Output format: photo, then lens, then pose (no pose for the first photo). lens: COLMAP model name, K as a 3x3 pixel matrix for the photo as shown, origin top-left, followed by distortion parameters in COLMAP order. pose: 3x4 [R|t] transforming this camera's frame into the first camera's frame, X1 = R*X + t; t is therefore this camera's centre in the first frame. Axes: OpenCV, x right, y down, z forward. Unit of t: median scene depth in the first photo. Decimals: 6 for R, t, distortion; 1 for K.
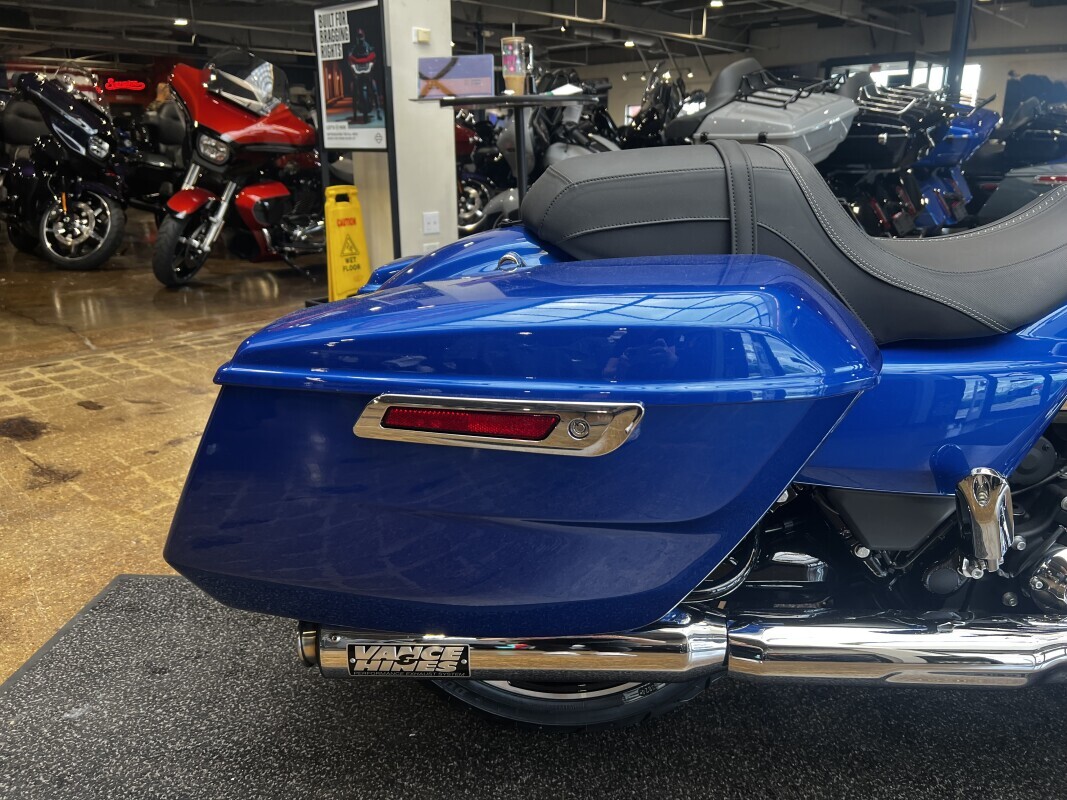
lens RADIAL K [[812.8, 0, 533.3], [0, 812.8, 403.2], [0, 0, 1]] dist [0.038182, -0.047843]
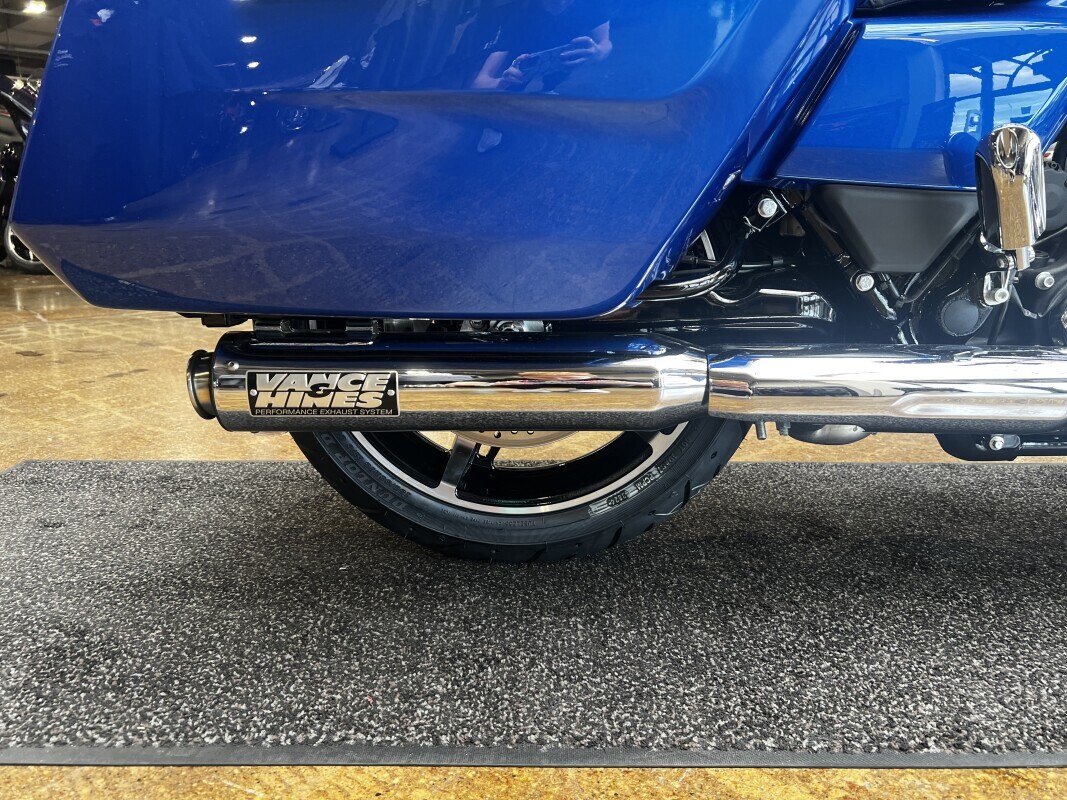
lens RADIAL K [[811.4, 0, 533.9], [0, 811.4, 393.5], [0, 0, 1]] dist [0.045304, -0.058542]
pose [[0.999755, -0.003047, 0.021926, 0.010846], [0.004879, 0.996458, -0.083952, 0.100332], [-0.021593, 0.084039, 0.996229, 0.046758]]
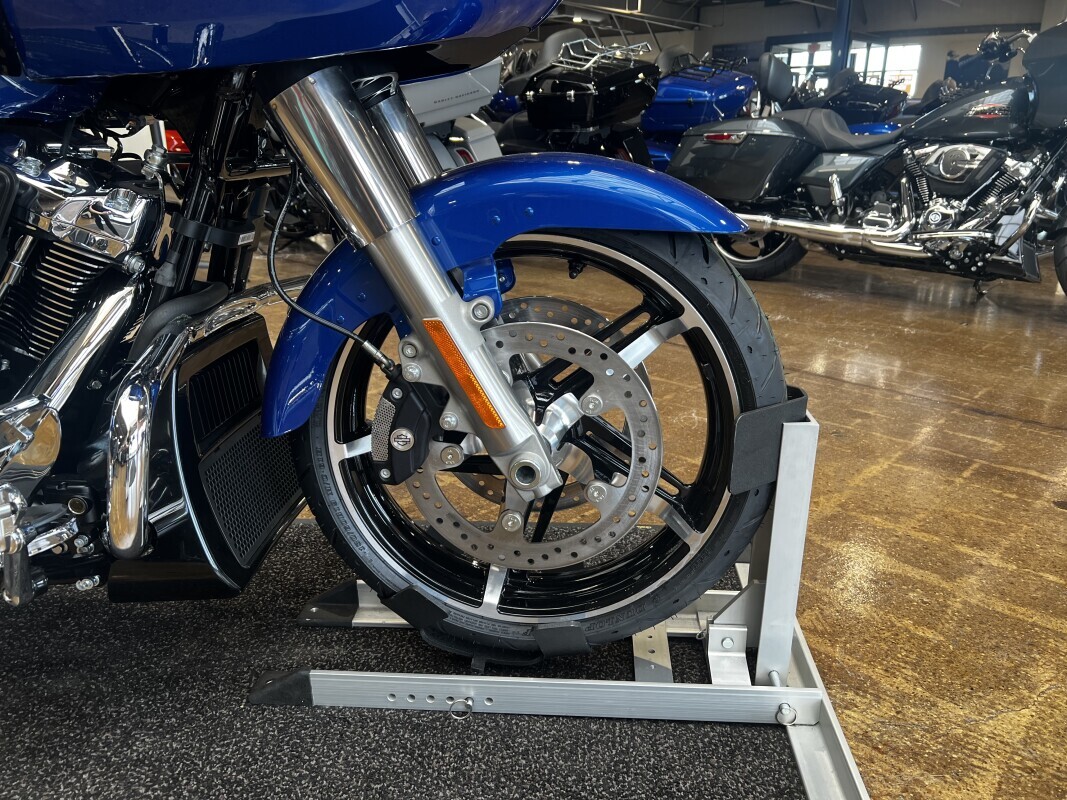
lens RADIAL K [[809.6, 0, 534.5], [0, 809.6, 400.1], [0, 0, 1]] dist [0.048517, -0.055529]
pose [[0.999873, 0.015908, -0.000291, 0.456614], [-0.015901, 0.999716, 0.017736, 0.030158], [0.000573, -0.017729, 0.999843, 0.017875]]
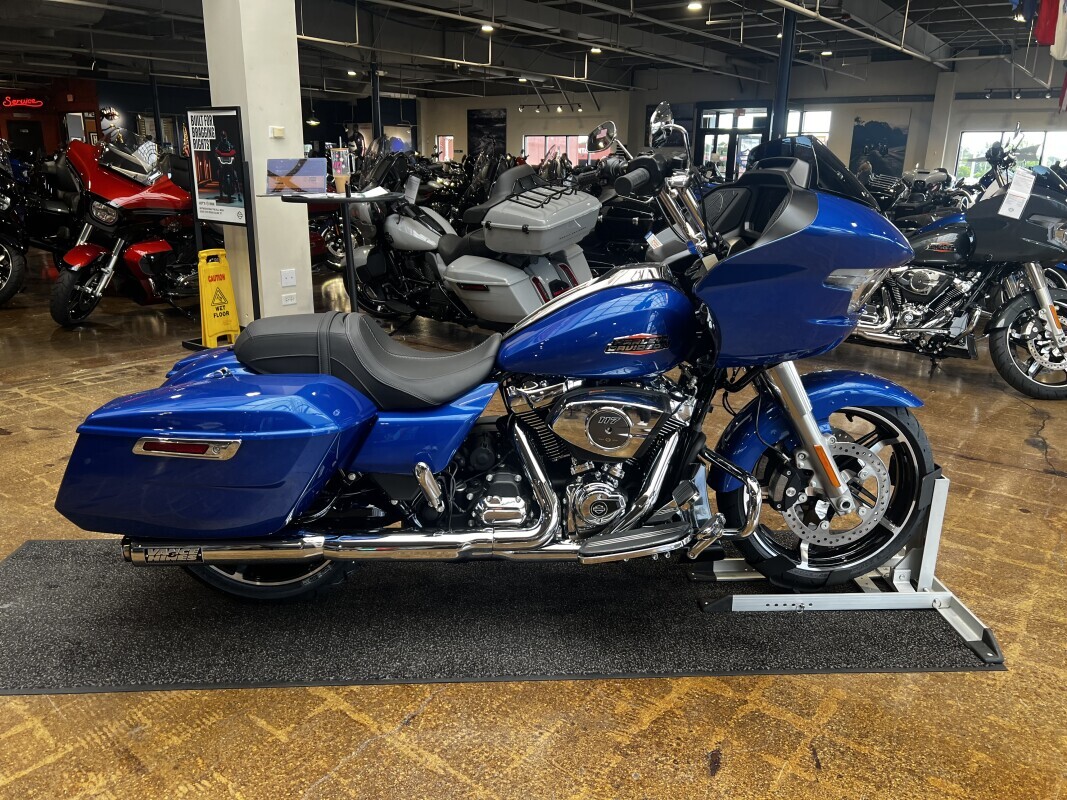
lens RADIAL K [[809.6, 0, 534.5], [0, 809.6, 400.1], [0, 0, 1]] dist [0.048517, -0.055529]
pose [[0.995089, -0.007283, 0.098713, 0.155200], [0.009077, 0.999802, -0.017731, -0.013705], [-0.098565, 0.018540, 0.994958, -0.332609]]
